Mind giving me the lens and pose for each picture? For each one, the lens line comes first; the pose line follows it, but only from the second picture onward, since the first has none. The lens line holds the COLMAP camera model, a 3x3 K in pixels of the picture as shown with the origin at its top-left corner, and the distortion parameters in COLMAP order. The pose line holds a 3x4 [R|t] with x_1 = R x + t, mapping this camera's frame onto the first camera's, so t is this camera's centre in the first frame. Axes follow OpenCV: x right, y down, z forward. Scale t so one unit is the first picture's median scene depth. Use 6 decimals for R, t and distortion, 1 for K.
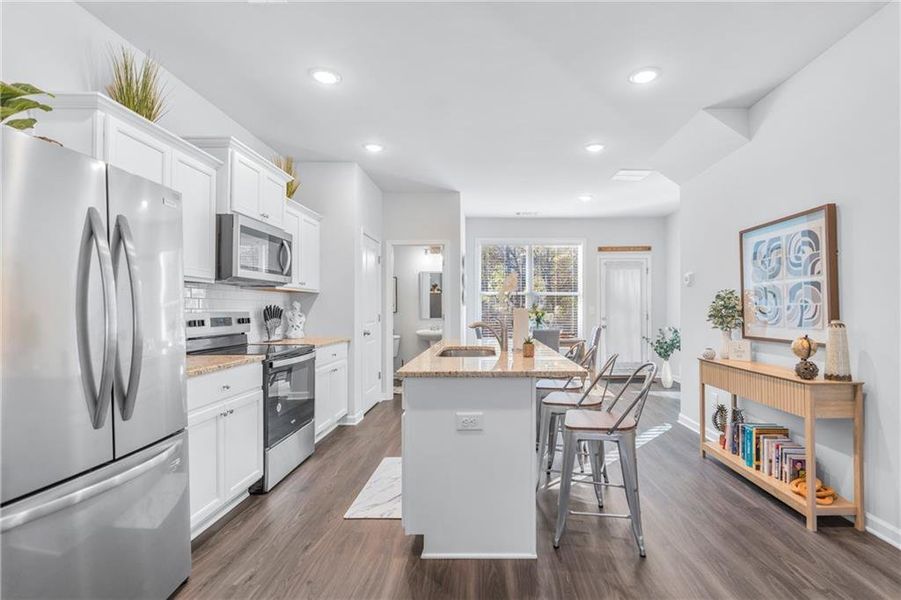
lens RADIAL K [[419.3, 0, 485.5], [0, 419.3, 306.0], [0, 0, 1]] dist [-0.009432, 0.003078]
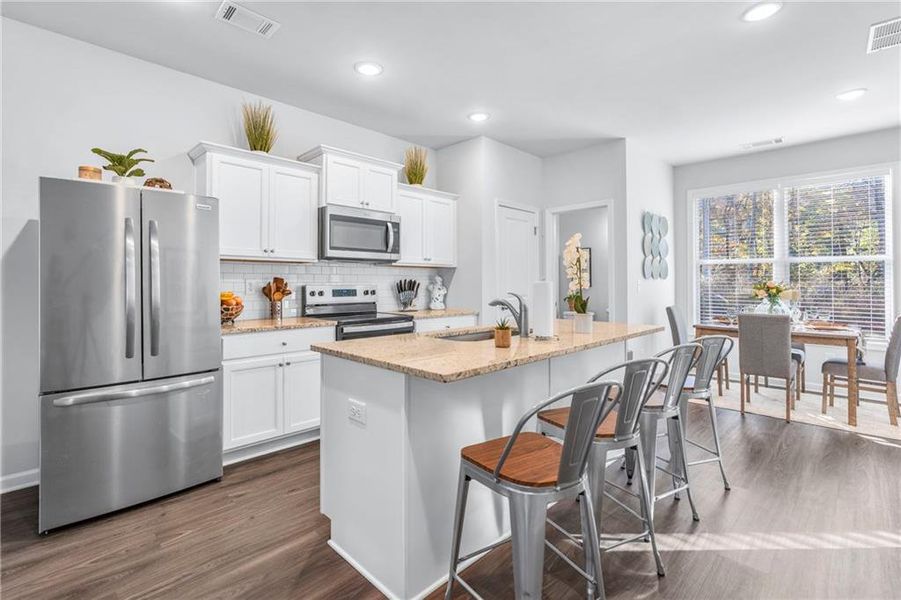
lens RADIAL K [[419.3, 0, 444.5], [0, 419.3, 278.8], [0, 0, 1]] dist [-0.009432, 0.003078]
pose [[0.703737, -0.004089, -0.710449, 0.419023], [0.003330, 0.999991, -0.002456, 0.000127], [0.710453, -0.000637, 0.703745, 0.297098]]
